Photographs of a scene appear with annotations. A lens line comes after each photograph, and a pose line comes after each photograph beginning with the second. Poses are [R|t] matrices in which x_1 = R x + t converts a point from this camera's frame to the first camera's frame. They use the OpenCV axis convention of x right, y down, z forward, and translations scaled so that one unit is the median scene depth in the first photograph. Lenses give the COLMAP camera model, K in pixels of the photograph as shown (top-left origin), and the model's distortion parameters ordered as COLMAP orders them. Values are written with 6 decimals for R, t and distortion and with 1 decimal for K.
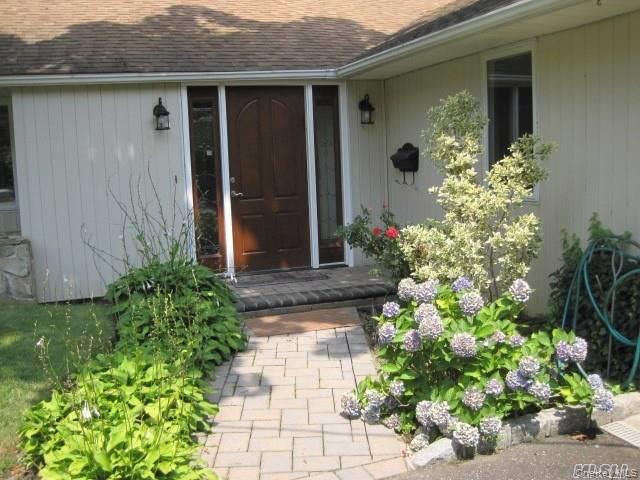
lens RADIAL K [[669.1, 0, 320.0], [0, 669.1, 240.0], [0, 0, 1]] dist [-0.168292, 0.151588]
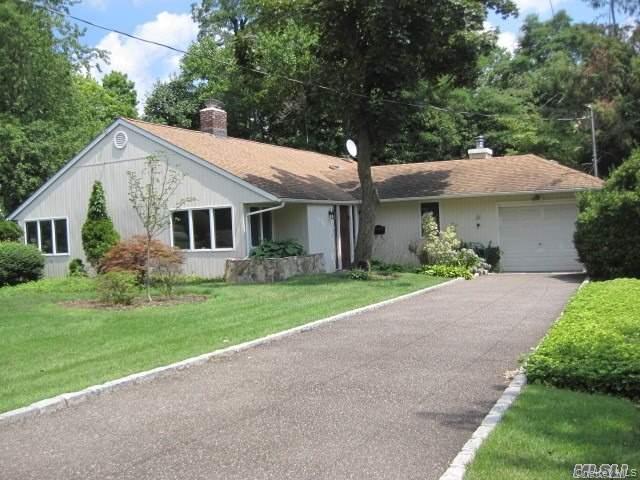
lens RADIAL K [[669.1, 0, 320.0], [0, 669.1, 240.0], [0, 0, 1]] dist [-0.168292, 0.151588]
pose [[0.733794, -0.002781, 0.679367, -2.237900], [0.098797, 0.989798, -0.102661, 0.223002], [-0.672150, 0.142451, 0.726582, -1.105847]]
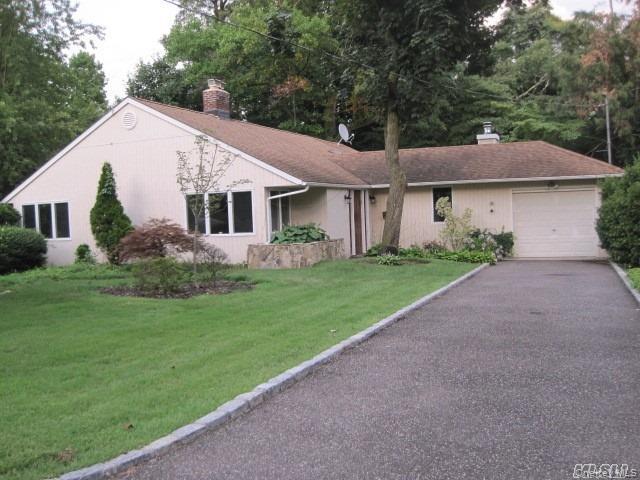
lens RADIAL K [[669.1, 0, 320.0], [0, 669.1, 240.0], [0, 0, 1]] dist [-0.168292, 0.151588]
pose [[0.684057, -0.015968, 0.729254, -2.387599], [0.102335, 0.991973, -0.074272, 0.192979], [-0.722214, 0.125435, 0.680200, -0.876854]]
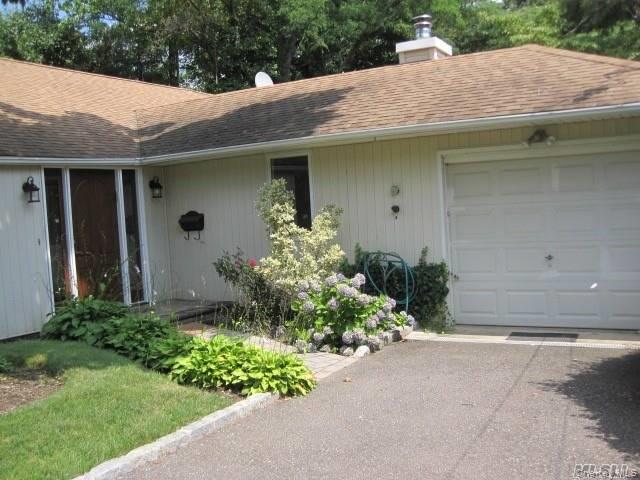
lens RADIAL K [[669.1, 0, 320.0], [0, 669.1, 240.0], [0, 0, 1]] dist [-0.168292, 0.151588]
pose [[0.768722, -0.038714, 0.638410, -0.578980], [0.108991, 0.991496, -0.071113, 0.048580], [-0.630228, 0.124247, 0.766405, -0.267554]]
